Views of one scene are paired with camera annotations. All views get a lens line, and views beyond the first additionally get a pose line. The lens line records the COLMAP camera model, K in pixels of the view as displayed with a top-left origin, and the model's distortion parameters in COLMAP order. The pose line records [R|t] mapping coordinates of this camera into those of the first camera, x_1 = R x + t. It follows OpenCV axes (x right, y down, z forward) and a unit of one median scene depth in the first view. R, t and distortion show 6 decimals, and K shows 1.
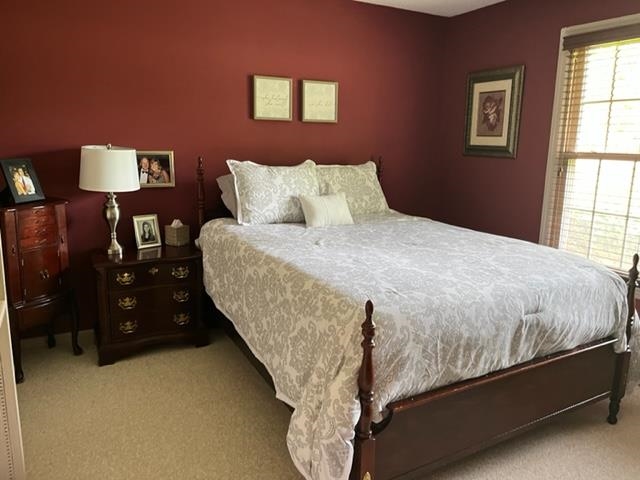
lens RADIAL K [[481.2, 0, 320.0], [0, 481.2, 240.0], [0, 0, 1]] dist [0.031635, -0.041282]
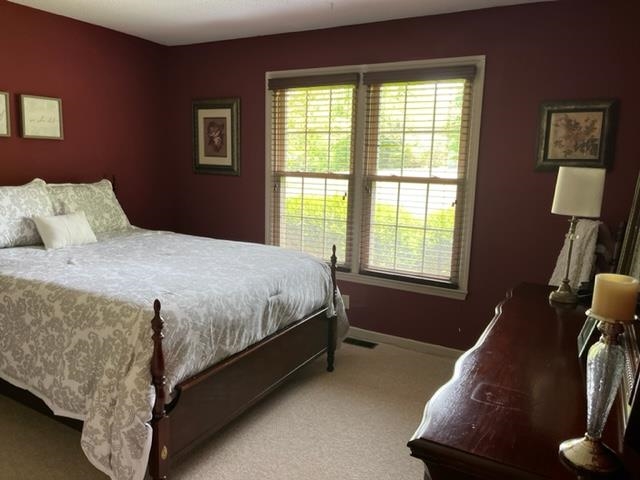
lens RADIAL K [[437.8, 0, 320.0], [0, 437.8, 240.0], [0, 0, 1]] dist [0.005923, -0.034053]
pose [[0.847076, -0.079637, 0.525471, -0.062327], [0.091113, 0.995832, 0.004044, 0.005779], [-0.523603, 0.044452, 0.850802, -0.079929]]
